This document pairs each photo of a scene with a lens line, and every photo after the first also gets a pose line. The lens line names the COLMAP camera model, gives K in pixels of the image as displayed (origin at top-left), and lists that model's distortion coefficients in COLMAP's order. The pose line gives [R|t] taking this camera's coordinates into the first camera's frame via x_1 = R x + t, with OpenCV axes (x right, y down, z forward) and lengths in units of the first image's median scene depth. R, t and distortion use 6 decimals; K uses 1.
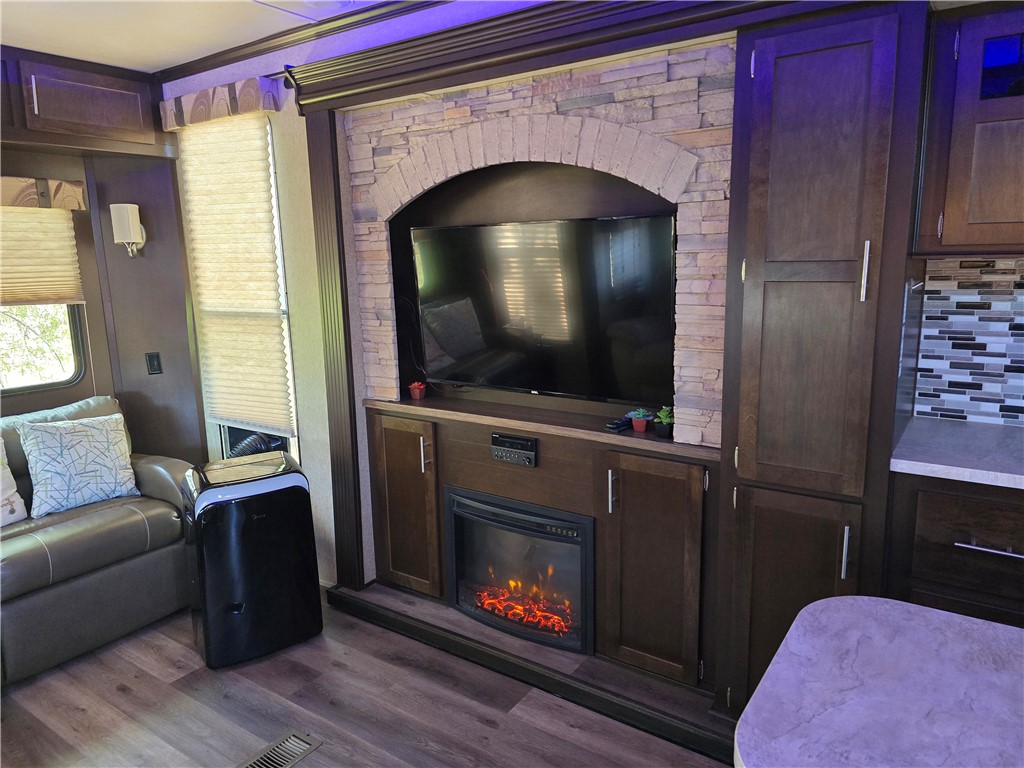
lens RADIAL K [[685.0, 0, 512.0], [0, 685.0, 384.0], [0, 0, 1]] dist [0.067295, -0.064095]
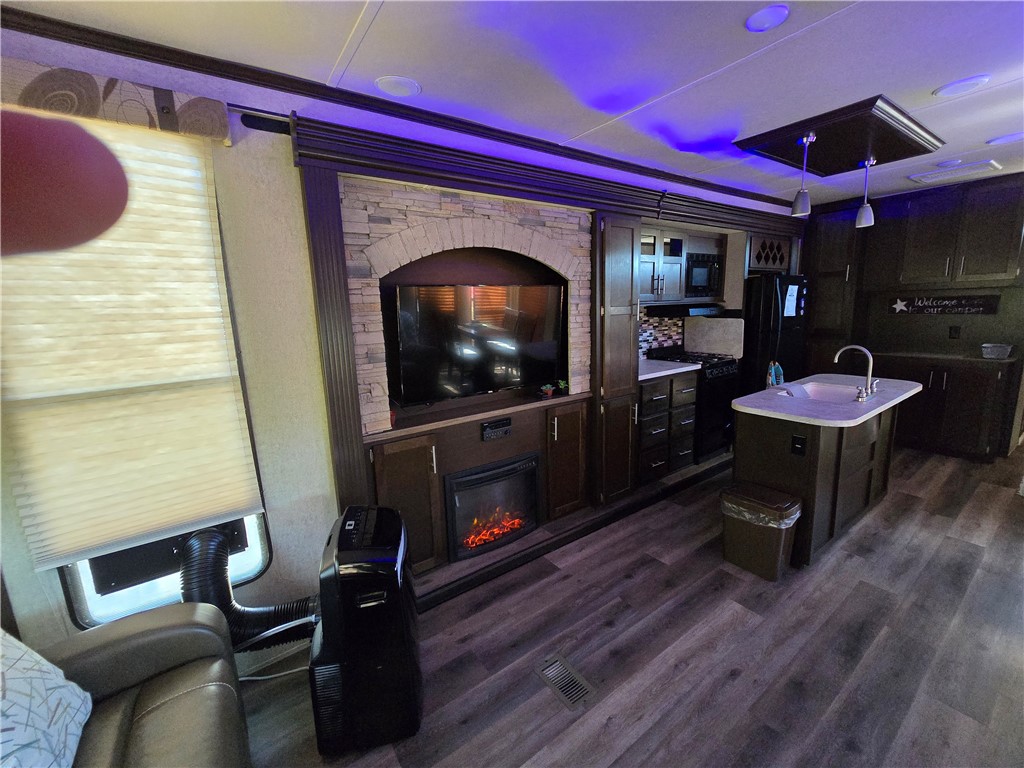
lens RADIAL K [[415.7, 0, 511.3], [0, 415.7, 377.7], [0, 0, 1]] dist [-0.006759, 0.000076]
pose [[0.351211, -0.152862, 0.923734, -0.936217], [0.193785, 0.977088, 0.088013, -0.106528], [-0.916023, 0.148095, 0.372786, 0.661054]]
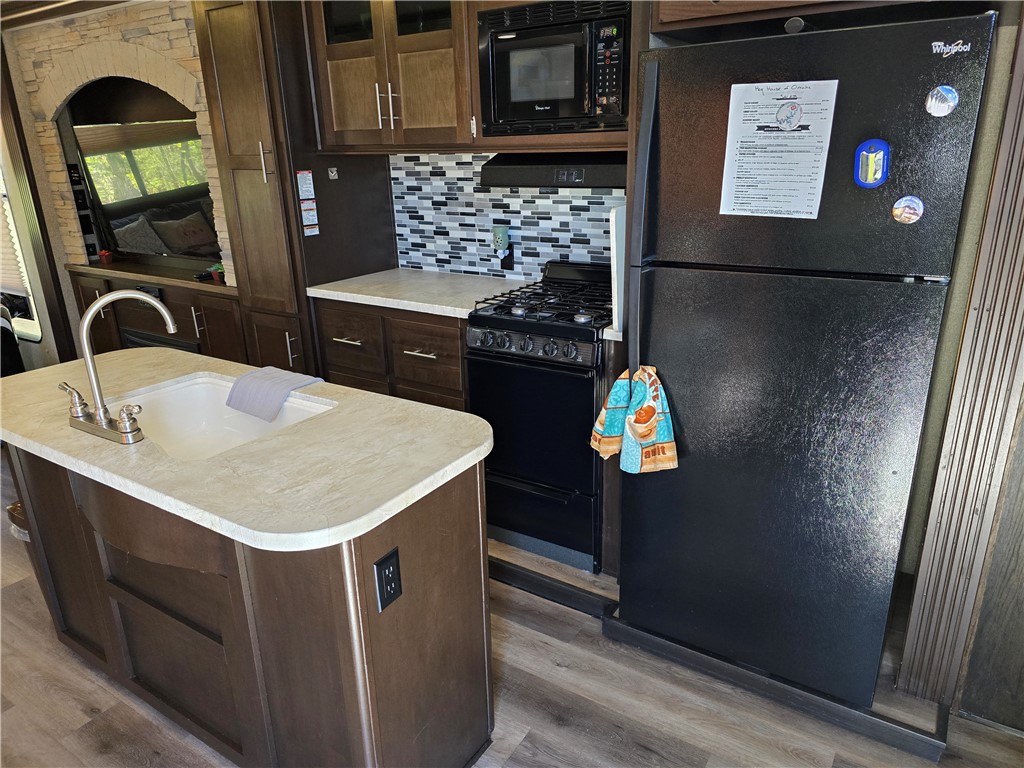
lens RADIAL K [[687.5, 0, 514.4], [0, 687.5, 393.0], [0, 0, 1]] dist [0.059313, -0.060353]
pose [[0.999541, -0.010240, 0.028528, 0.759896], [0.005607, 0.987426, 0.157979, 0.076506], [-0.029787, -0.157747, 0.987030, -0.464417]]
